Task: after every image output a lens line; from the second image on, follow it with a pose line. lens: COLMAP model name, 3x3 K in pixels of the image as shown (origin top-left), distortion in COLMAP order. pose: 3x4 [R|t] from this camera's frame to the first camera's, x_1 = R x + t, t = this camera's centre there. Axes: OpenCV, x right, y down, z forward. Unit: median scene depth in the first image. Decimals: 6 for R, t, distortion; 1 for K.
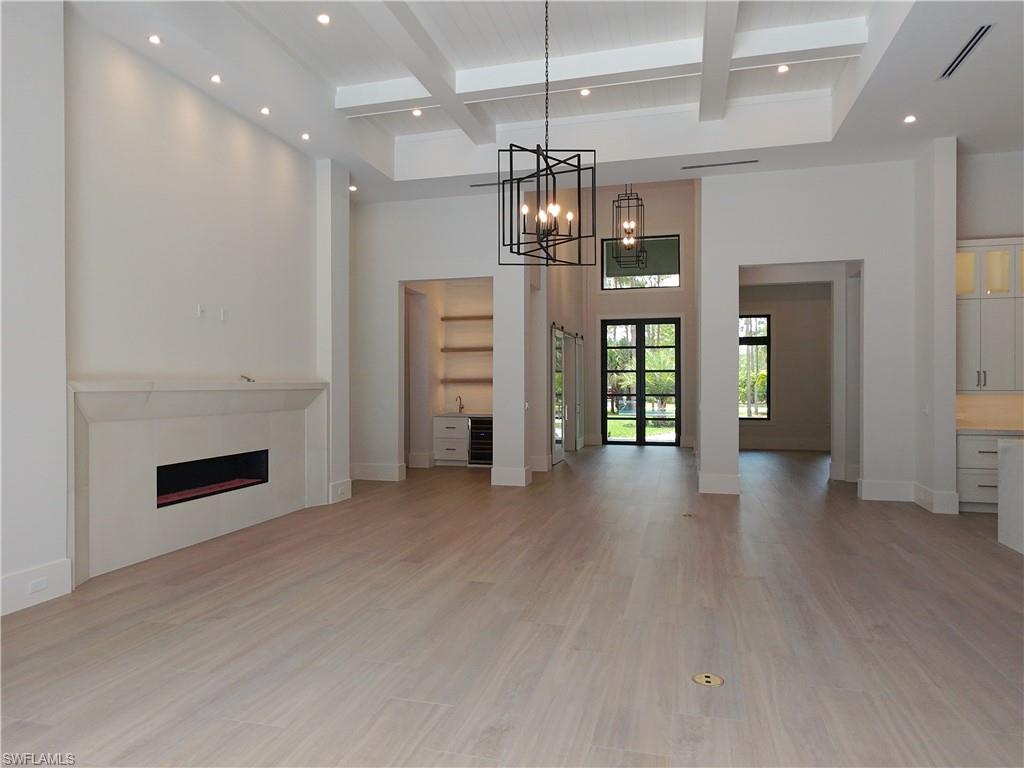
lens RADIAL K [[654.0, 0, 519.3], [0, 654.0, 386.0], [0, 0, 1]] dist [0.009831, 0.003628]
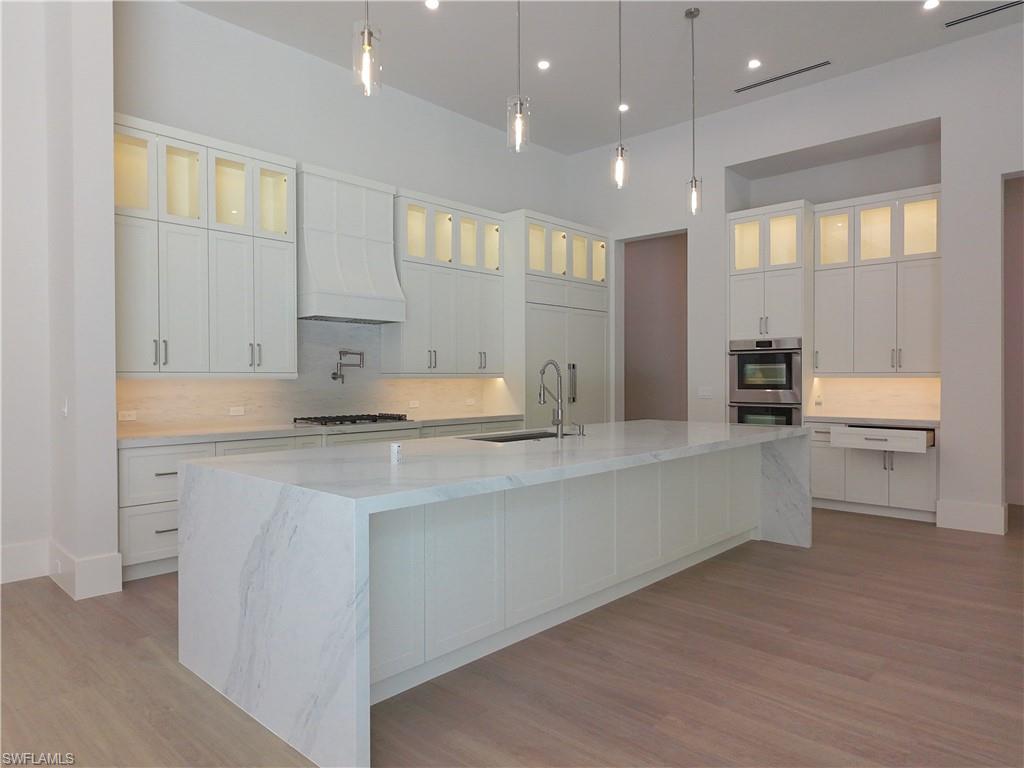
lens RADIAL K [[654.0, 0, 519.3], [0, 654.0, 386.0], [0, 0, 1]] dist [0.009831, 0.003628]
pose [[0.476487, -0.007509, 0.879150, 0.324450], [0.003716, 0.999972, 0.006527, 0.017030], [-0.879174, 0.000157, 0.476501, 0.415537]]
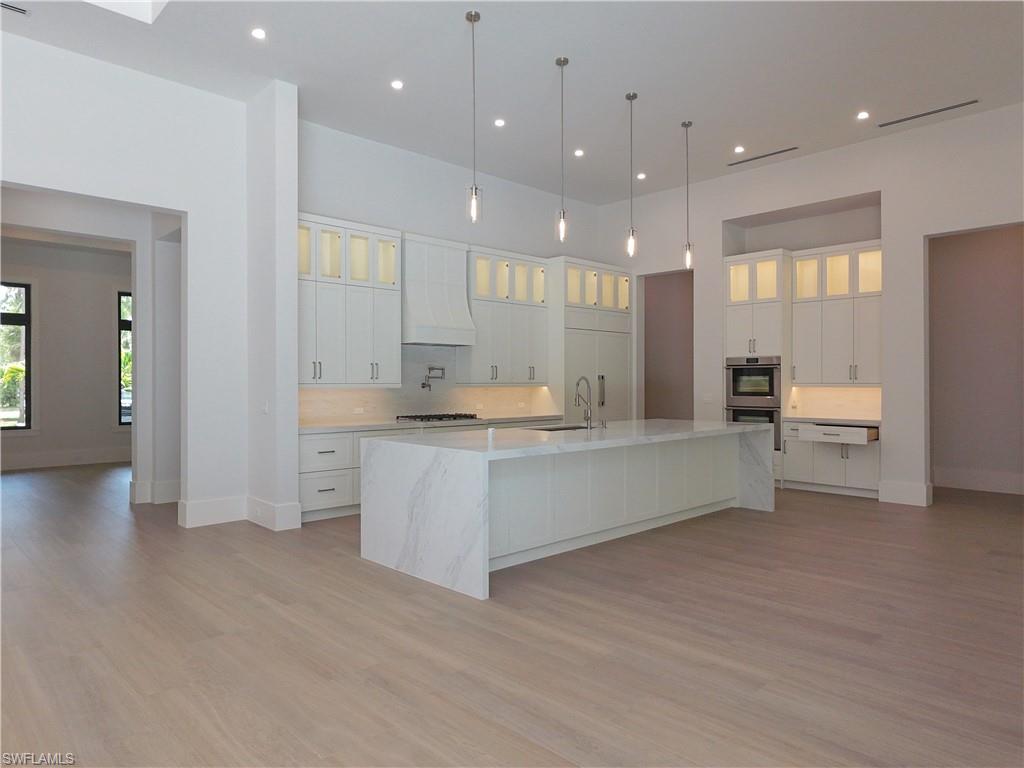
lens RADIAL K [[654.0, 0, 519.3], [0, 654.0, 386.0], [0, 0, 1]] dist [0.009831, 0.003628]
pose [[0.524445, -0.001086, 0.851444, 0.085586], [0.001816, 0.999998, 0.000157, 0.010334], [-0.851443, 0.001464, 0.524446, 0.294771]]
